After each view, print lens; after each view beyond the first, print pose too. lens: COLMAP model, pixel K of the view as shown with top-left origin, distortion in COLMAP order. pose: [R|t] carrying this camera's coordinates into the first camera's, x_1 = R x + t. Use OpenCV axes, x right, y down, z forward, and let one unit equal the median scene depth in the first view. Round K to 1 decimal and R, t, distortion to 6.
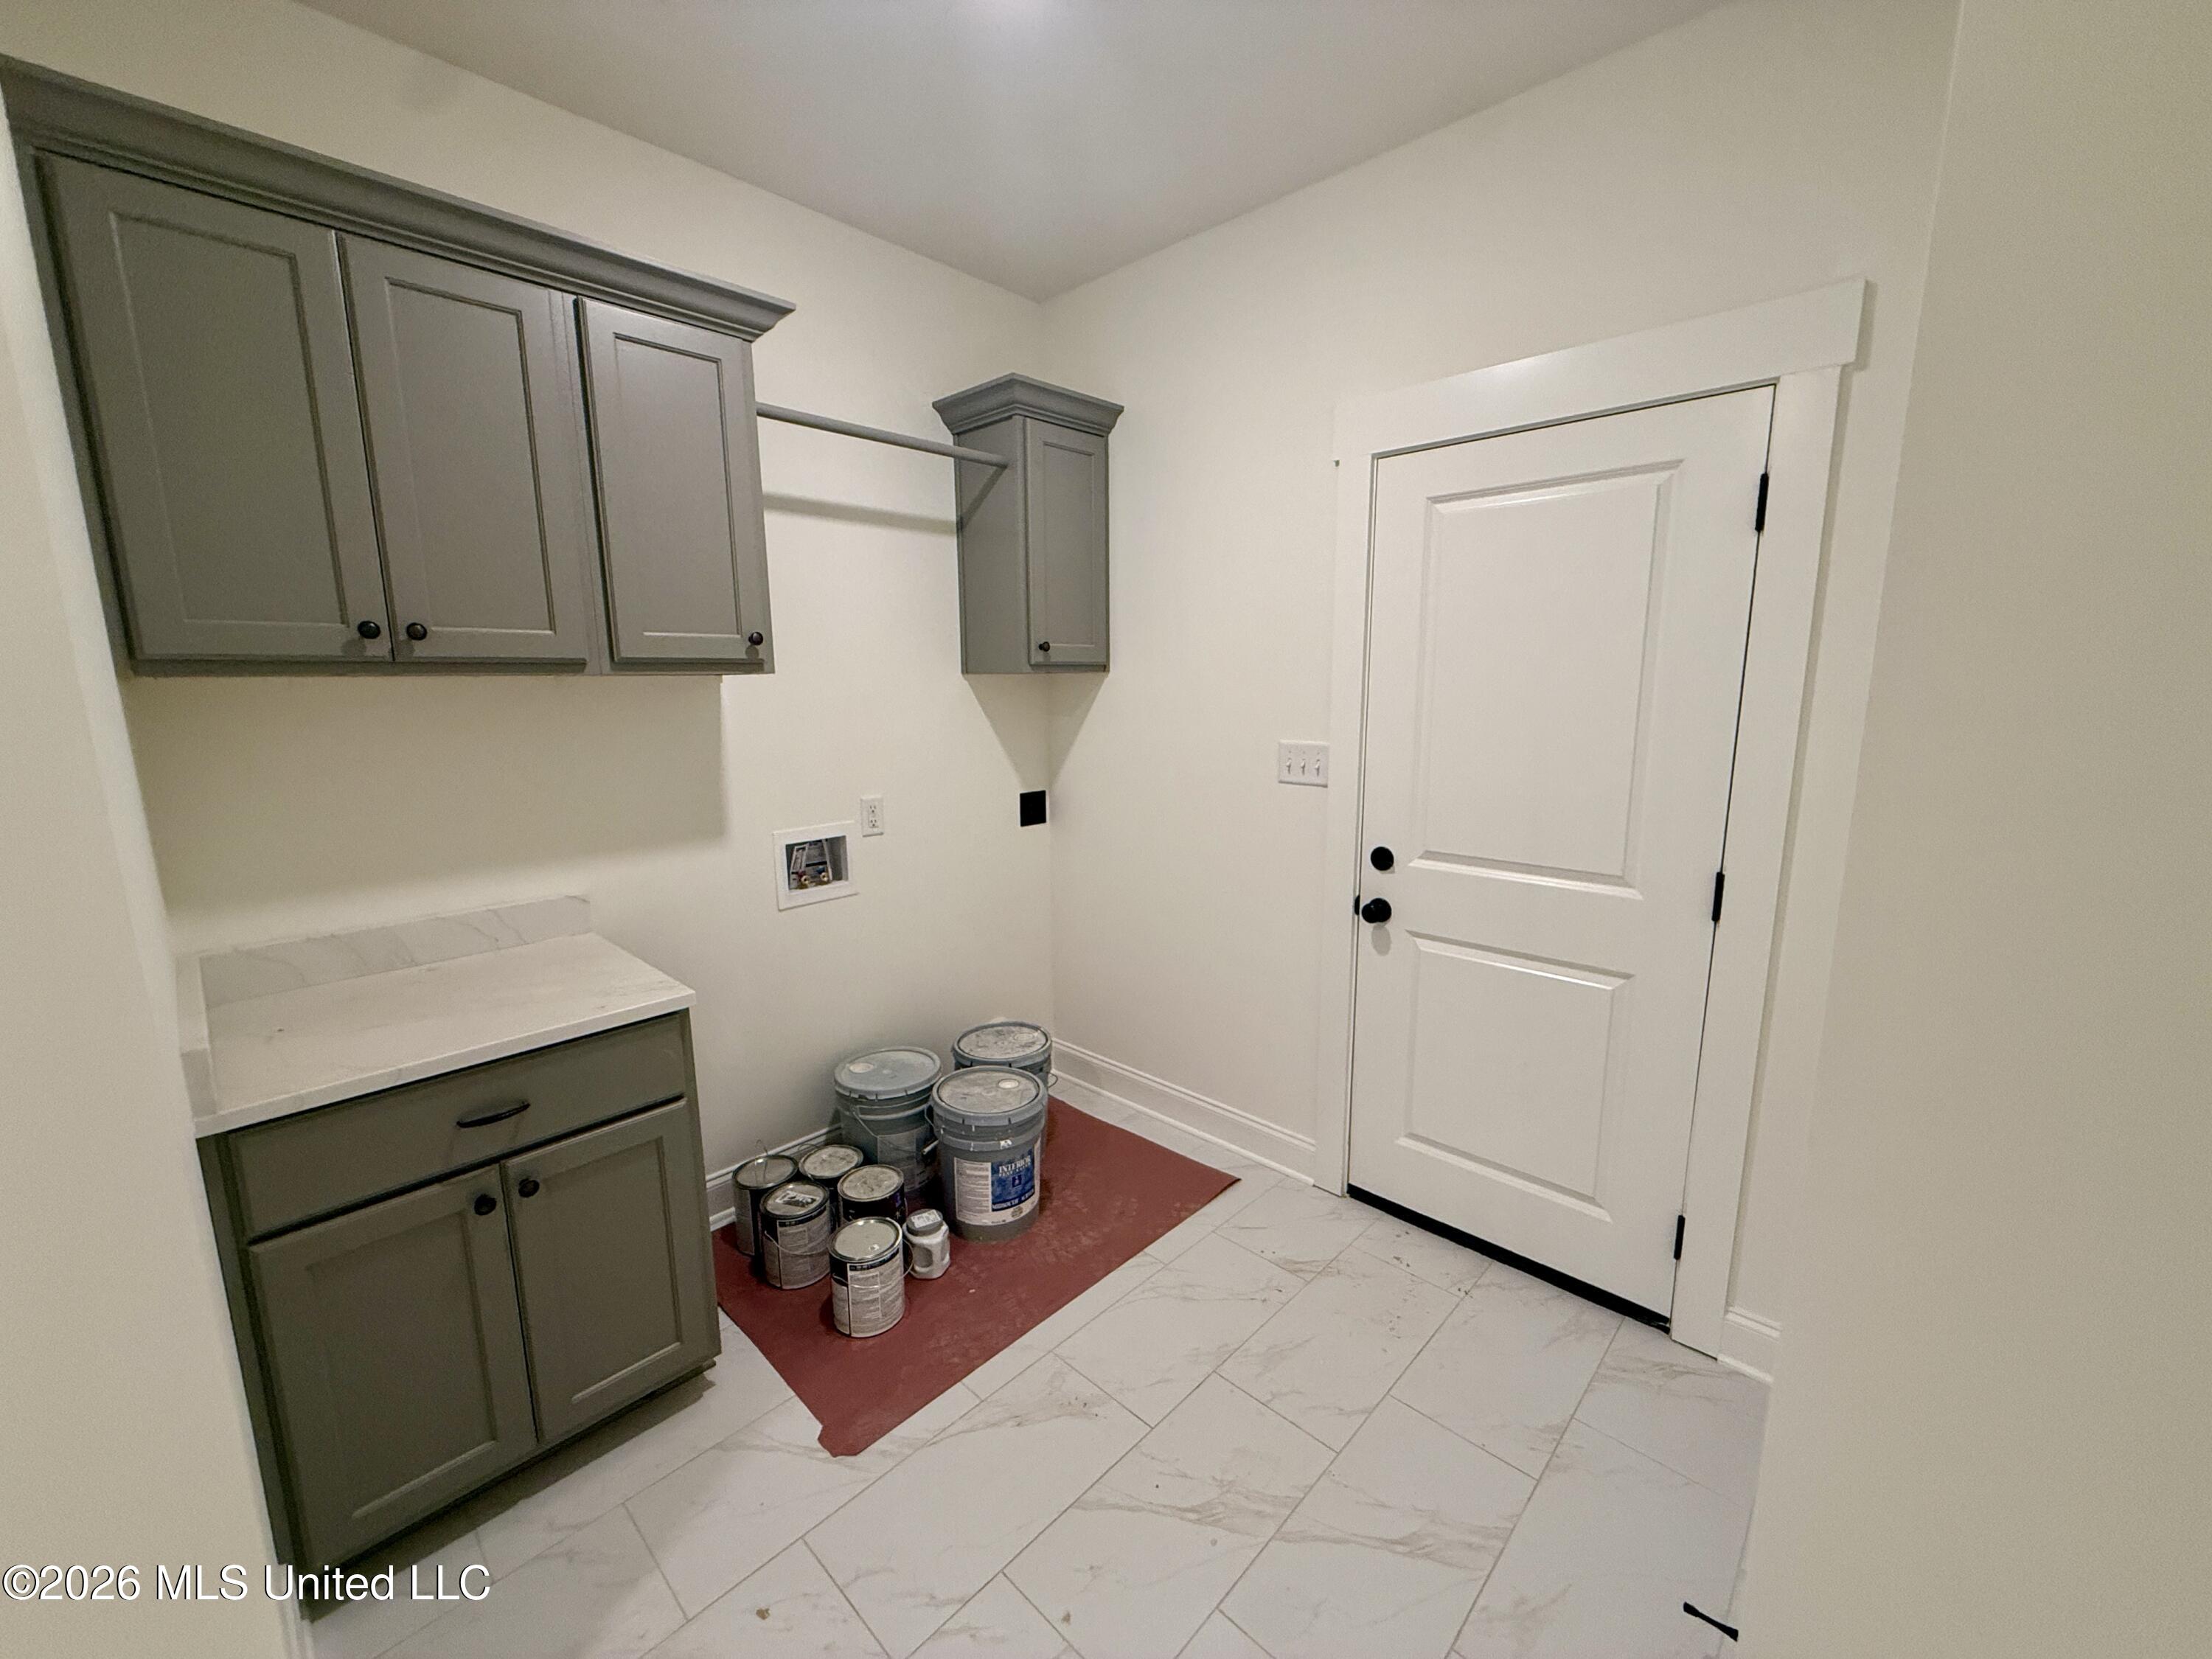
lens RADIAL K [[885.7, 0, 1102.0], [0, 885.7, 828.2], [0, 0, 1]] dist [0.001000, 0.000421]
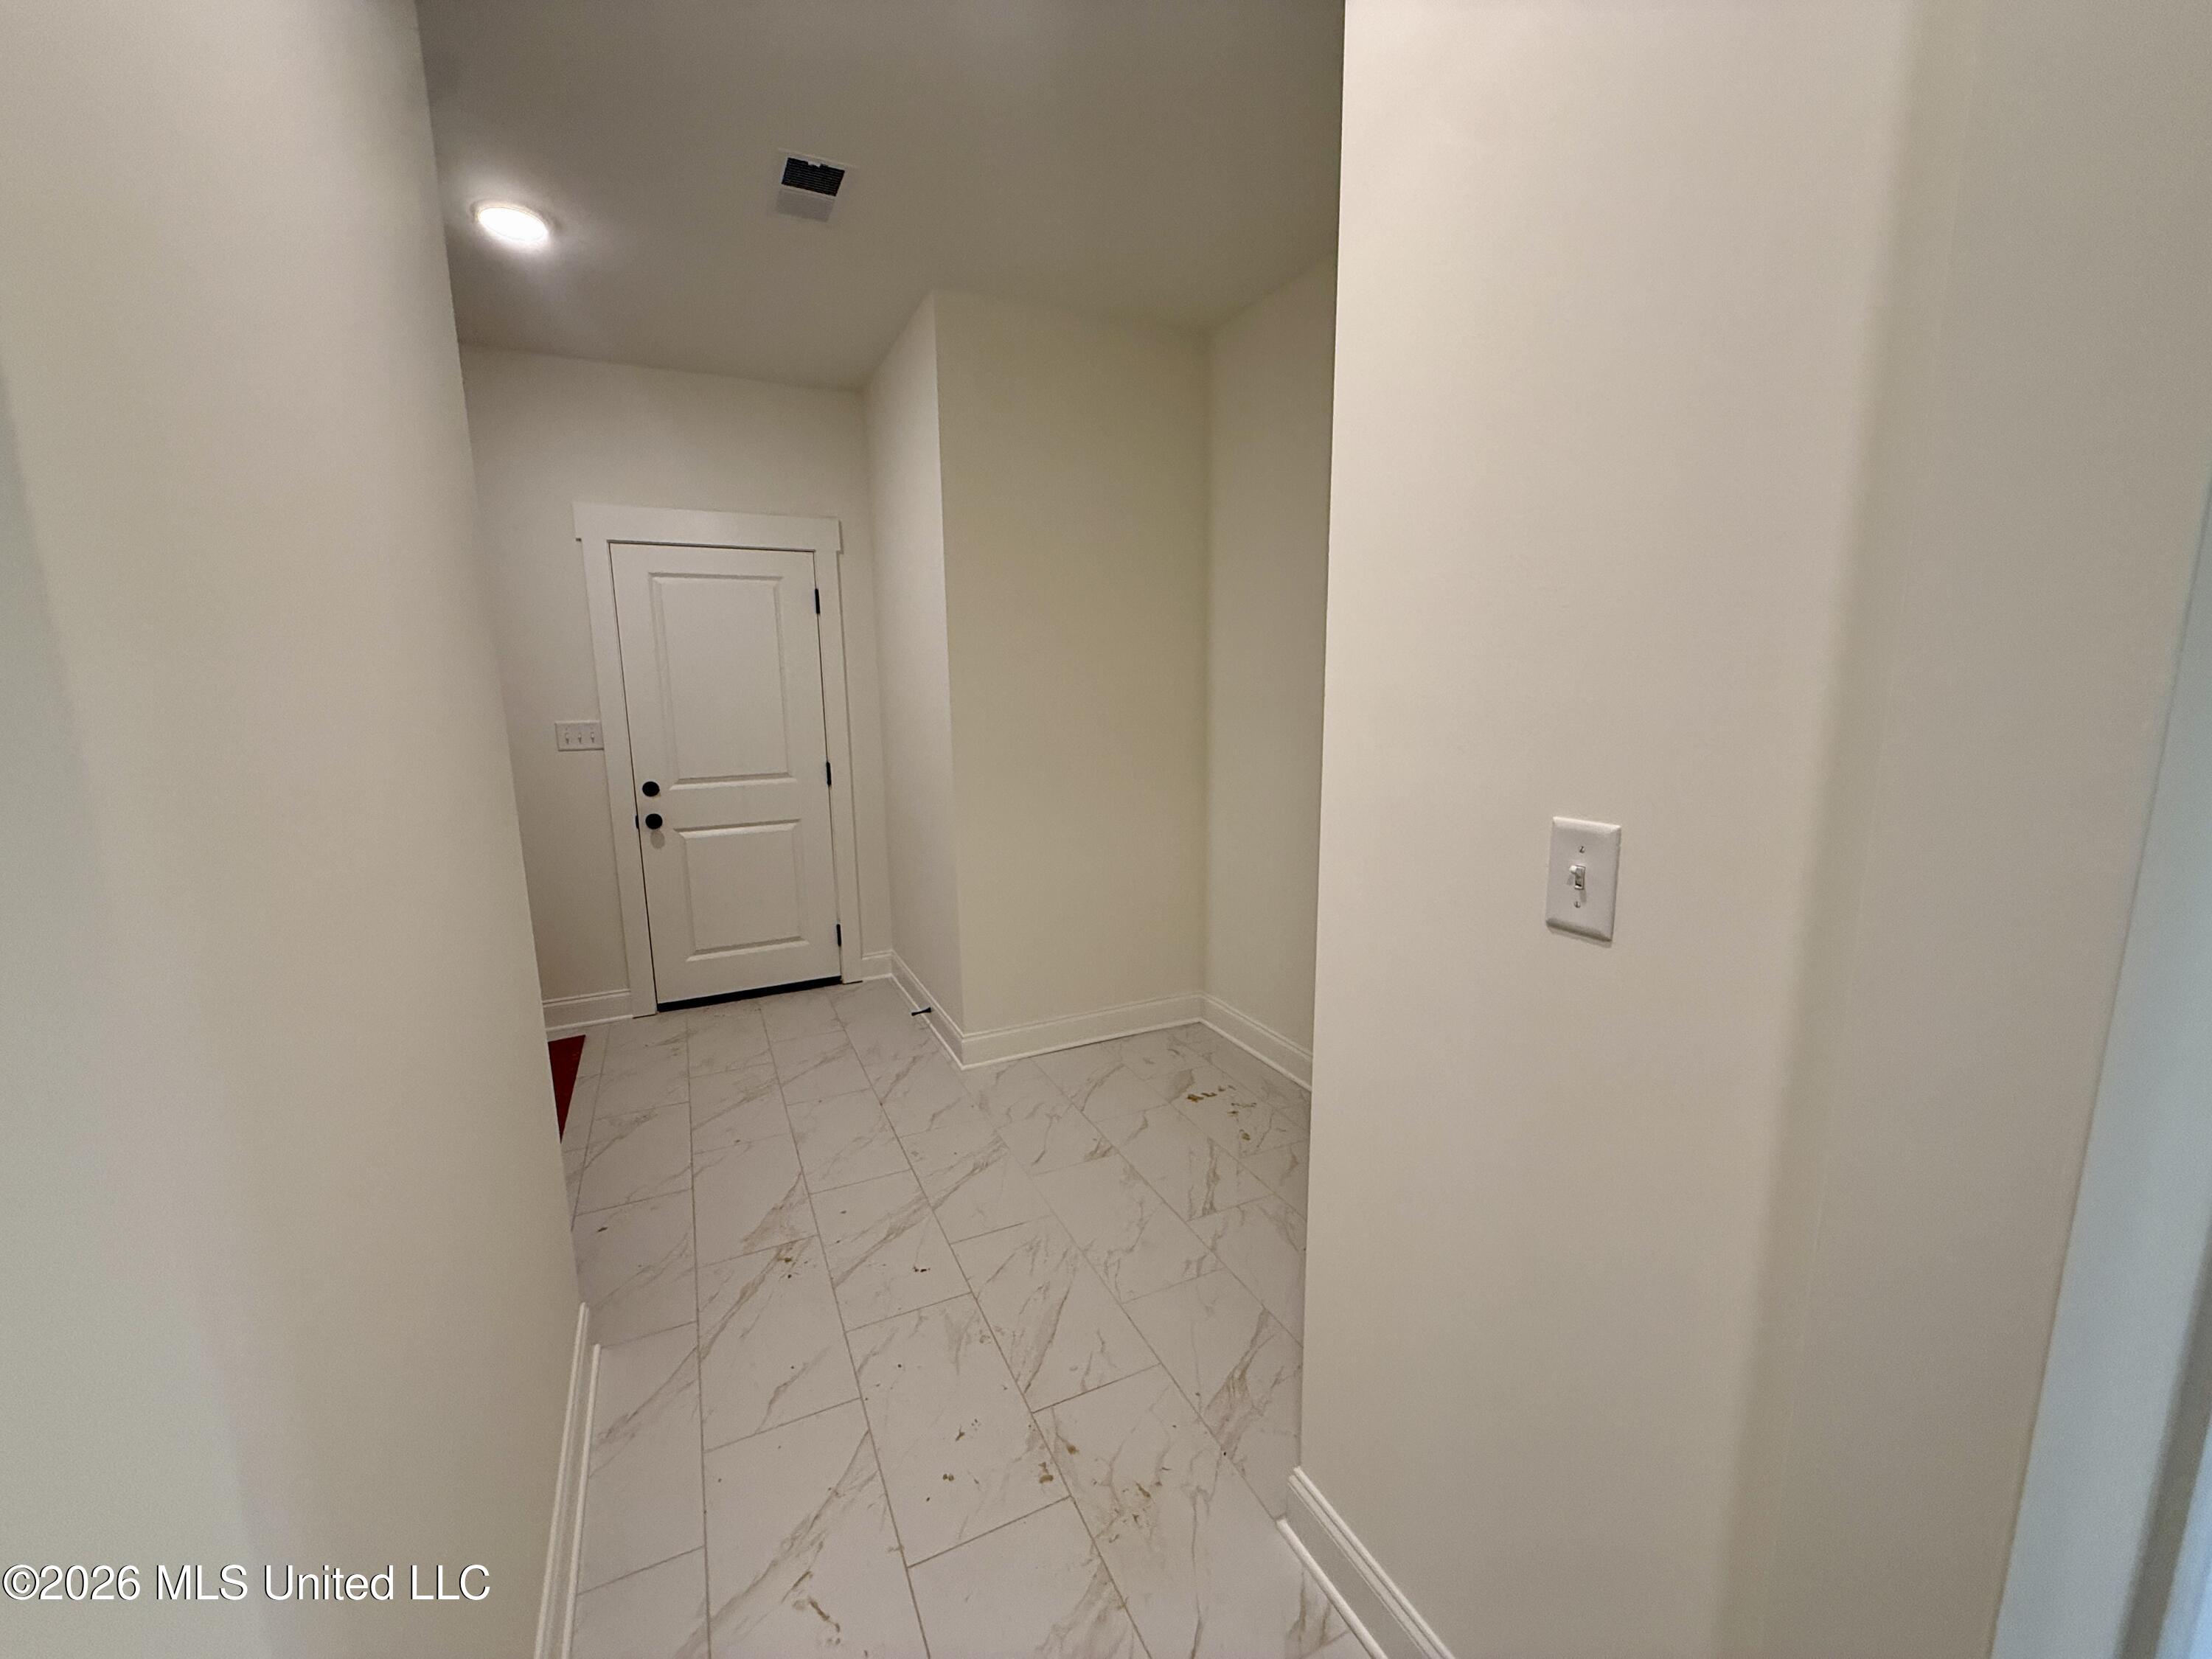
lens RADIAL K [[885.7, 0, 1102.0], [0, 885.7, 828.2], [0, 0, 1]] dist [0.001000, 0.000421]
pose [[0.352496, -0.156952, 0.922558, -0.918938], [0.171154, 0.980019, 0.101332, 0.083679], [-0.920029, 0.122180, 0.372316, -0.363667]]
